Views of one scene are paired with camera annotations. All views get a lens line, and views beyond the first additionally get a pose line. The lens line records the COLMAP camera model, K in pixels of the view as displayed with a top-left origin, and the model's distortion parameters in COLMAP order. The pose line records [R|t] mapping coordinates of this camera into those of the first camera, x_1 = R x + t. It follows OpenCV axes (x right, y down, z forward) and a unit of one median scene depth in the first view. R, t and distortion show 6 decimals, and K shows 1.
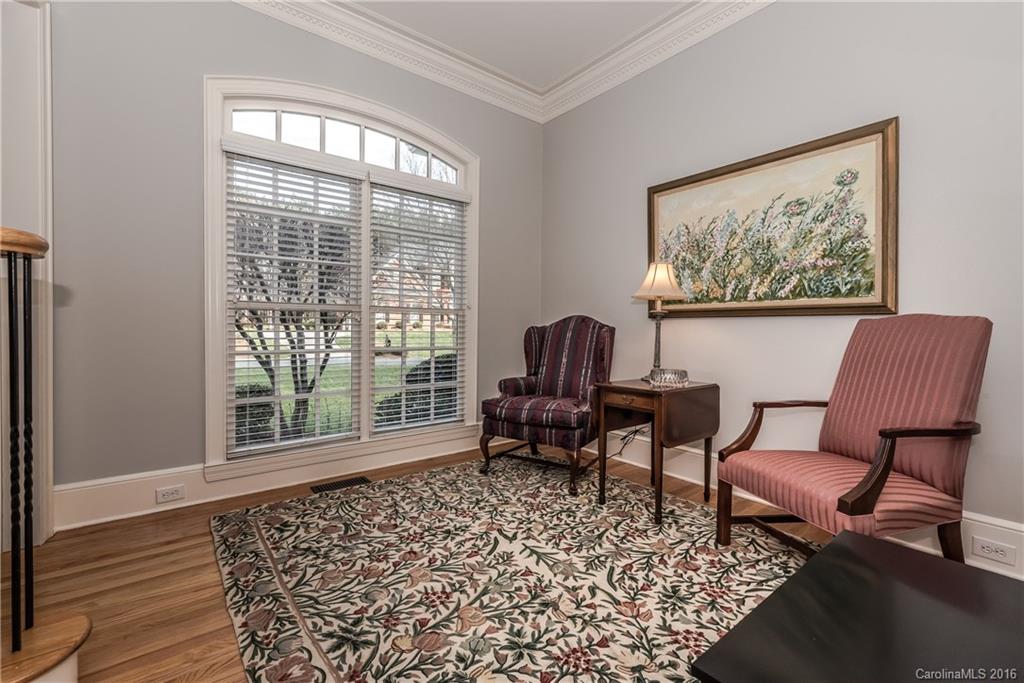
lens RADIAL K [[443.9, 0, 512.2], [0, 443.9, 331.9], [0, 0, 1]] dist [-0.001889, -0.000587]
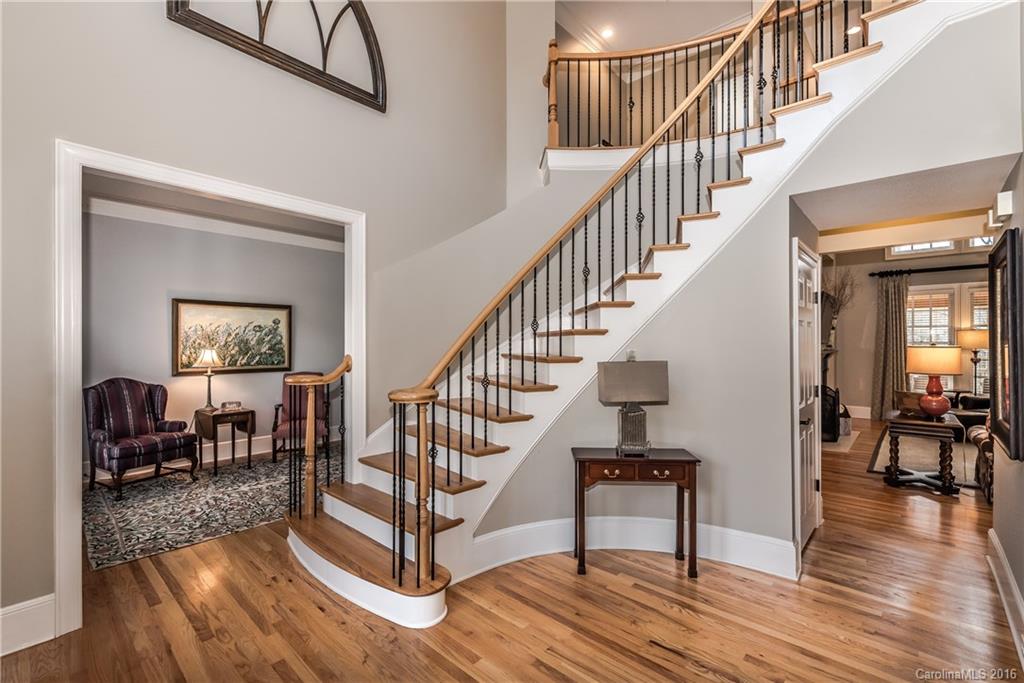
lens RADIAL K [[443.9, 0, 510.5], [0, 443.9, 340.7], [0, 0, 1]] dist [-0.001889, -0.000587]
pose [[-0.177478, 0.001880, 0.984123, -1.997083], [0.008426, 0.999964, -0.000390, -0.199454], [-0.984089, 0.008223, -0.177488, 0.069372]]
